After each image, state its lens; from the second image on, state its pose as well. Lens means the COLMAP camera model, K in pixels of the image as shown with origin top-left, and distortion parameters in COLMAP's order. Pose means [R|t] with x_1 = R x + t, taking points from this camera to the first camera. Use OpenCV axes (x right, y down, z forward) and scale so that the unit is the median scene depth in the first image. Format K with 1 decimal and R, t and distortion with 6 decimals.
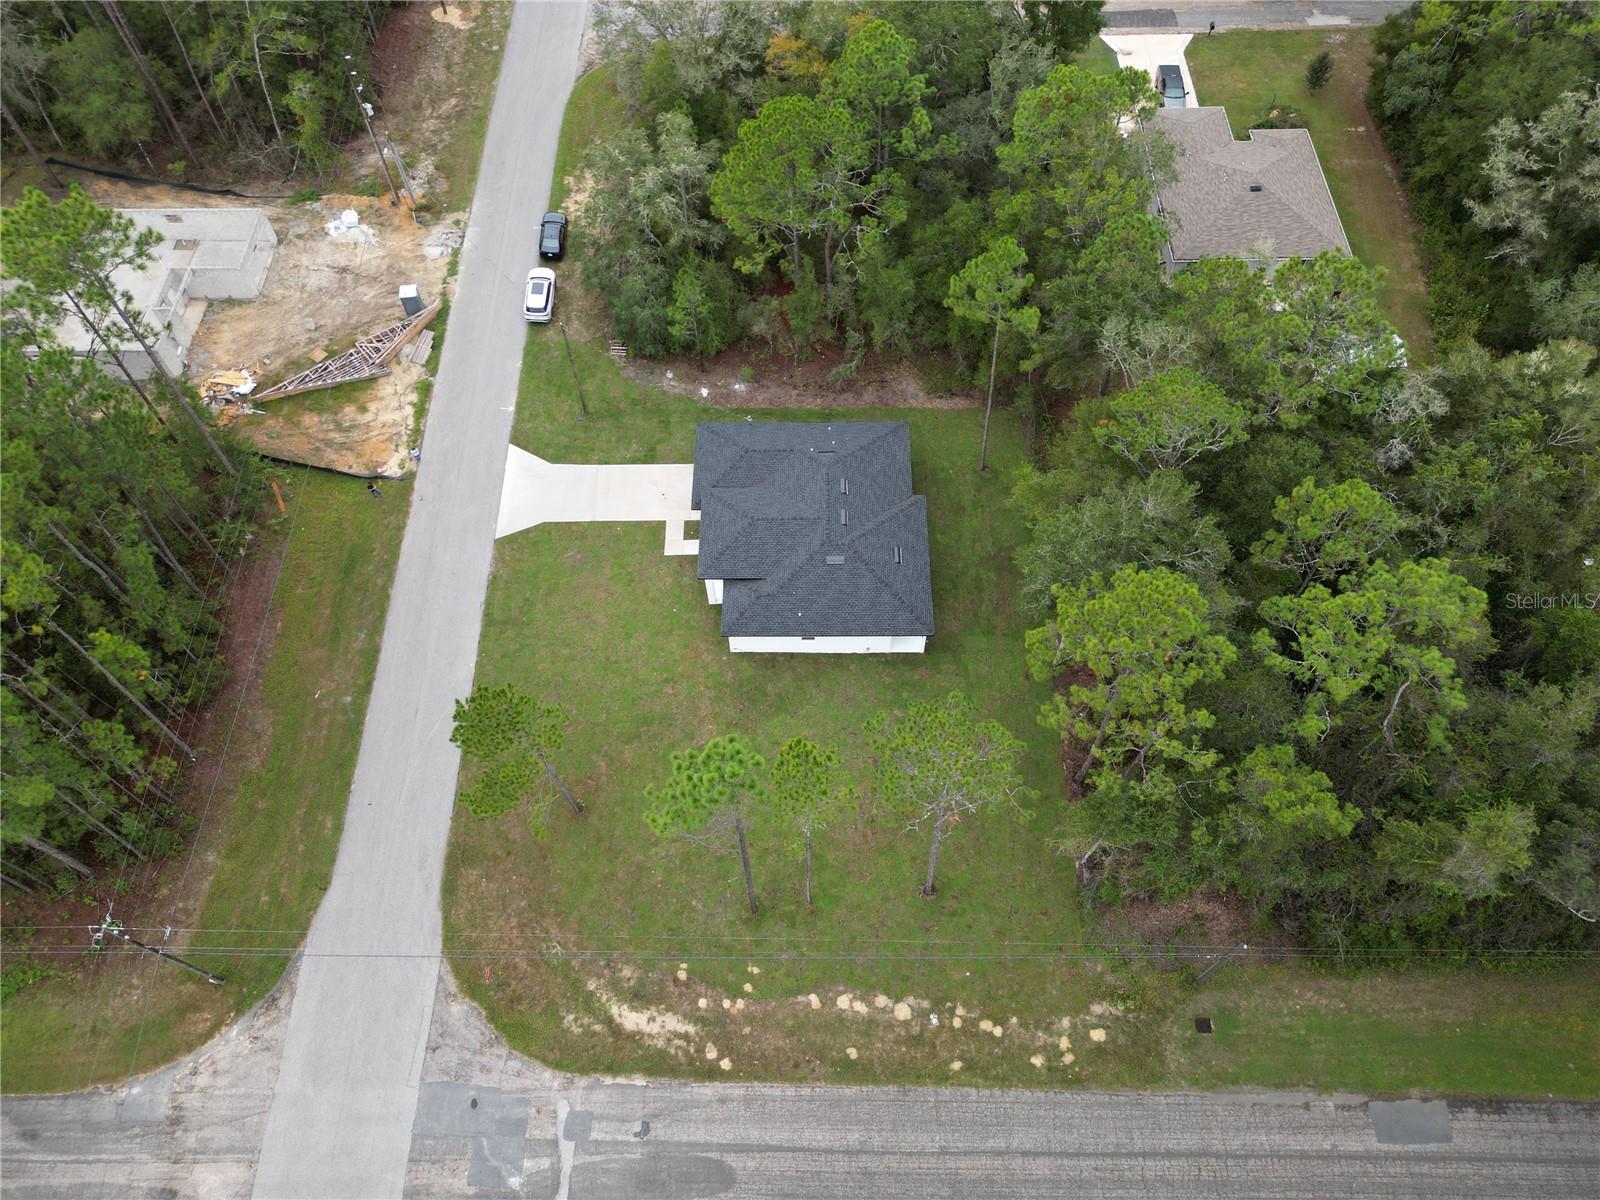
lens RADIAL K [[1122.7, 0, 800.3], [0, 1122.7, 593.5], [0, 0, 1]] dist [0.077218, -0.076350]
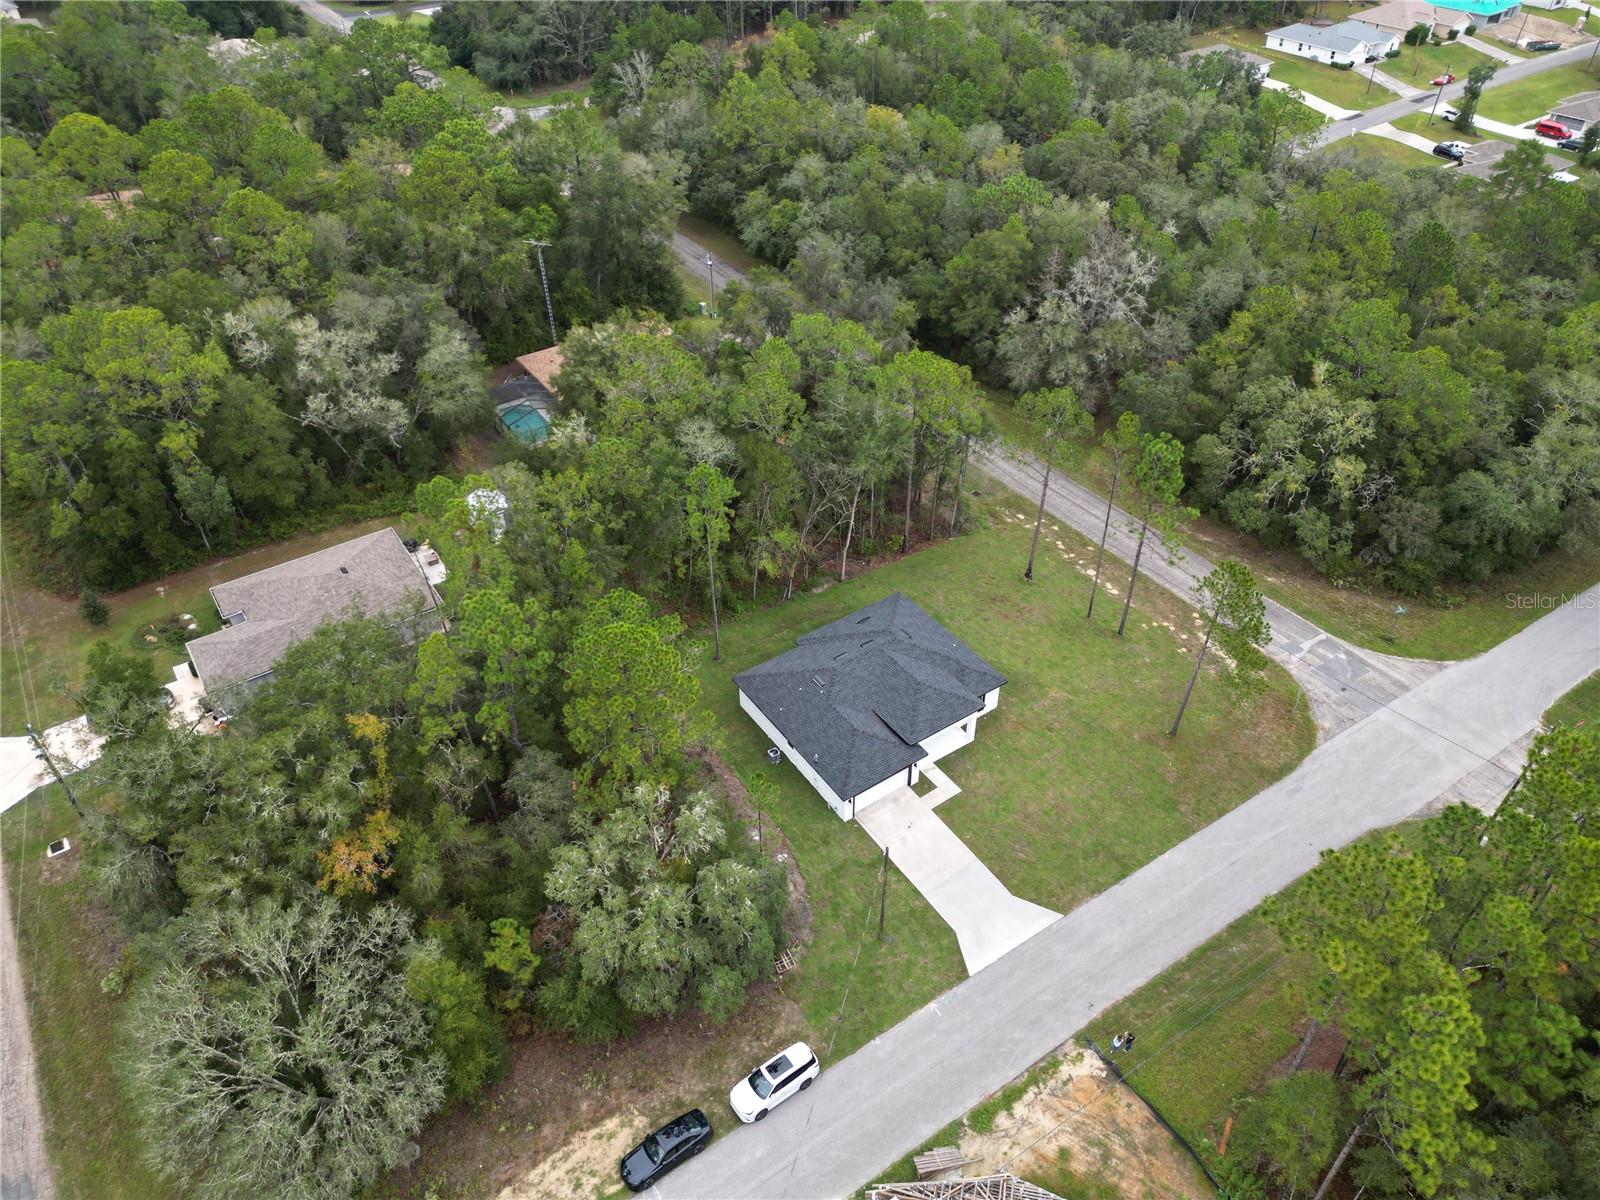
lens RADIAL K [[1120.3, 0, 802.0], [0, 1120.3, 598.9], [0, 0, 1]] dist [0.077198, -0.075837]
pose [[-0.566447, -0.507631, 0.649191, -0.661349], [0.709593, 0.100145, 0.697458, -0.940755], [-0.419064, 0.855735, 0.303485, 0.611374]]
